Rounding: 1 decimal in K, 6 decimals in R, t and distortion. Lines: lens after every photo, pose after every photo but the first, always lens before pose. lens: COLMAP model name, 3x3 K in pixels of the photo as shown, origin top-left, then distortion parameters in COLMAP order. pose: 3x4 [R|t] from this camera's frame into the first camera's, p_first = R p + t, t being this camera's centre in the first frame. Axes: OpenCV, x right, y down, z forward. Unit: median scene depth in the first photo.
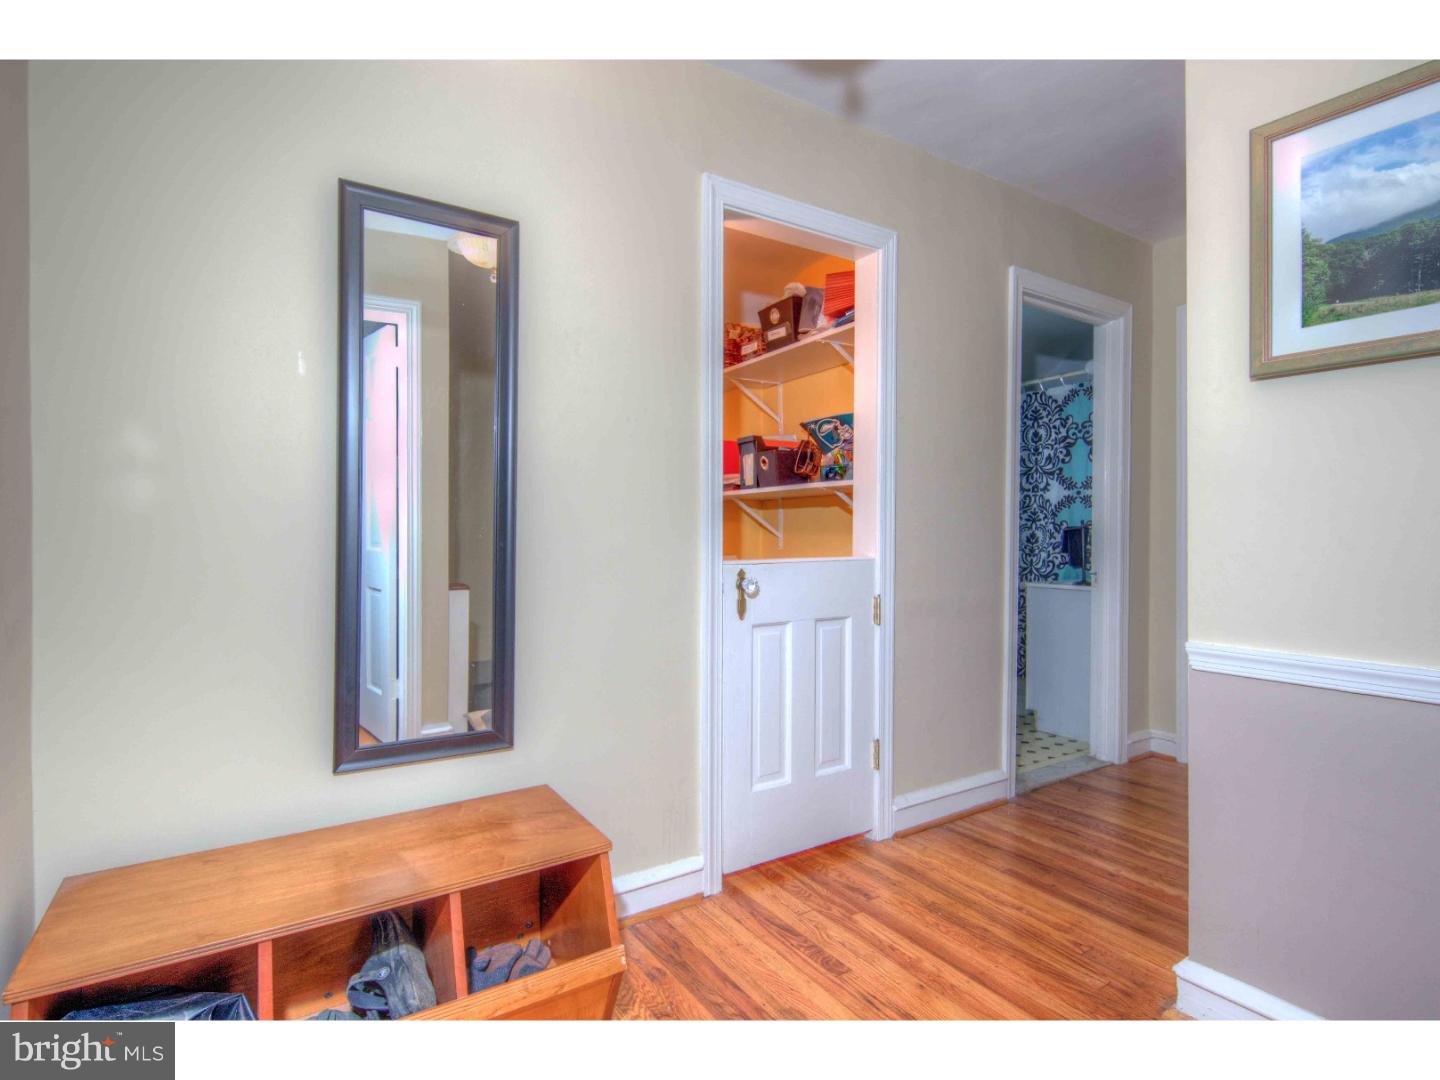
lens RADIAL K [[726.8, 0, 721.4], [0, 726.8, 537.6], [0, 0, 1]] dist [0.005035, -0.000938]
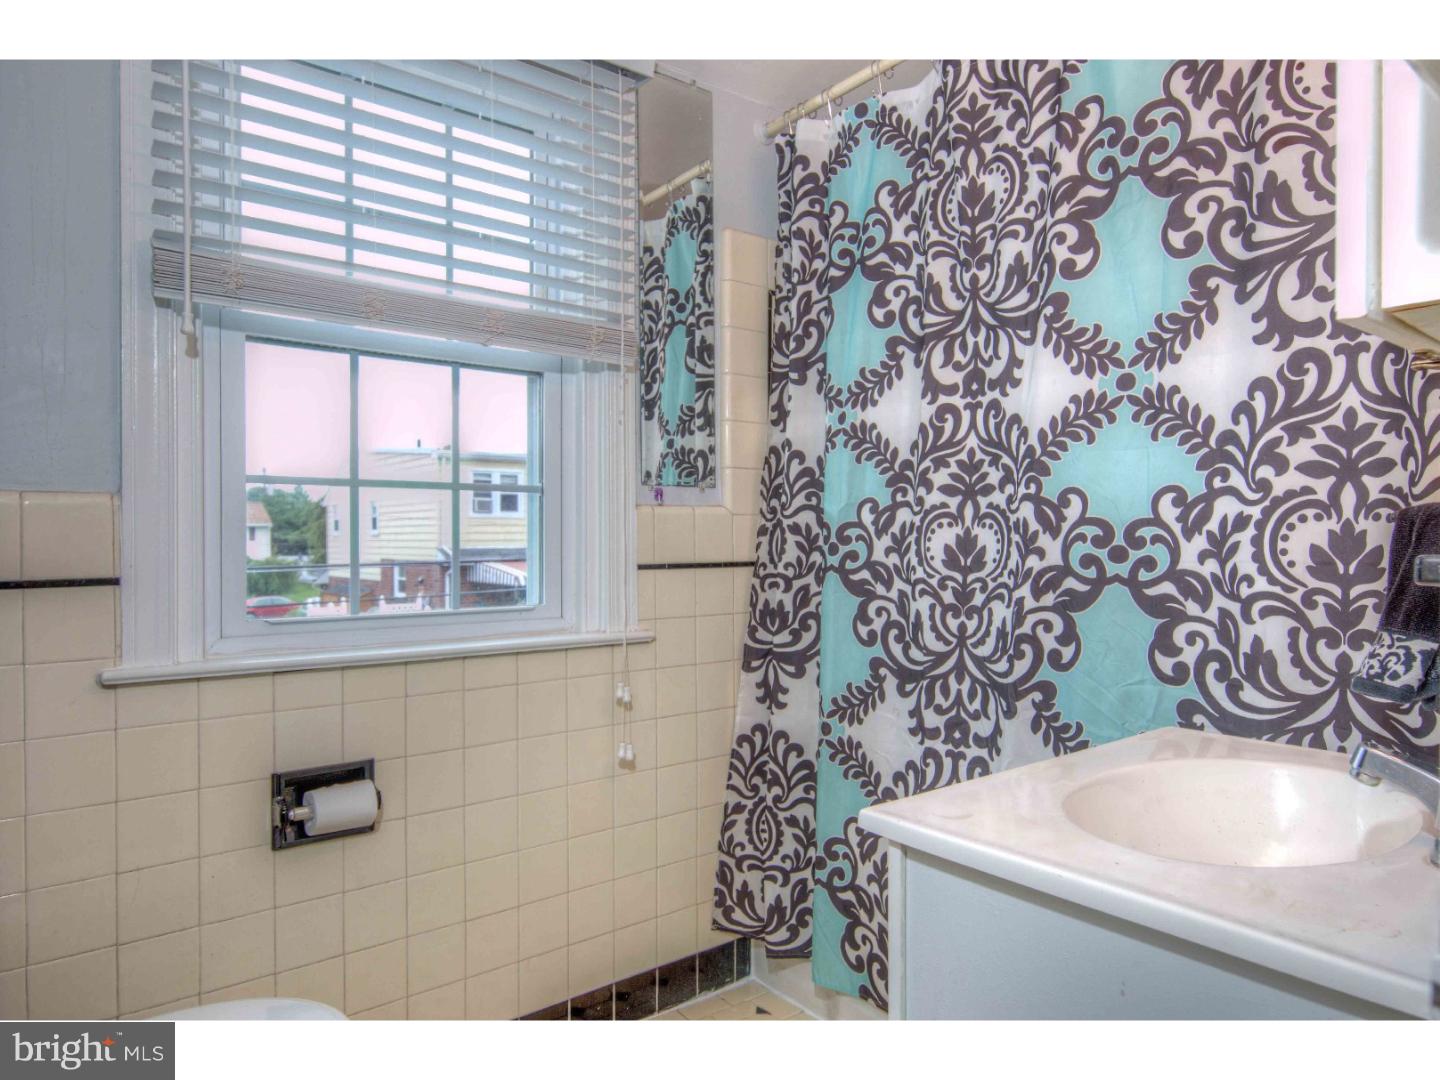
lens RADIAL K [[890.4, 0, 718.7], [0, 890.4, 541.1], [0, 0, 1]] dist [0.001455, -0.000189]
pose [[0.995051, -0.005554, 0.099214, 0.300389], [0.005676, 0.999983, -0.000948, -0.004155], [-0.099208, 0.001507, 0.995066, 0.669016]]
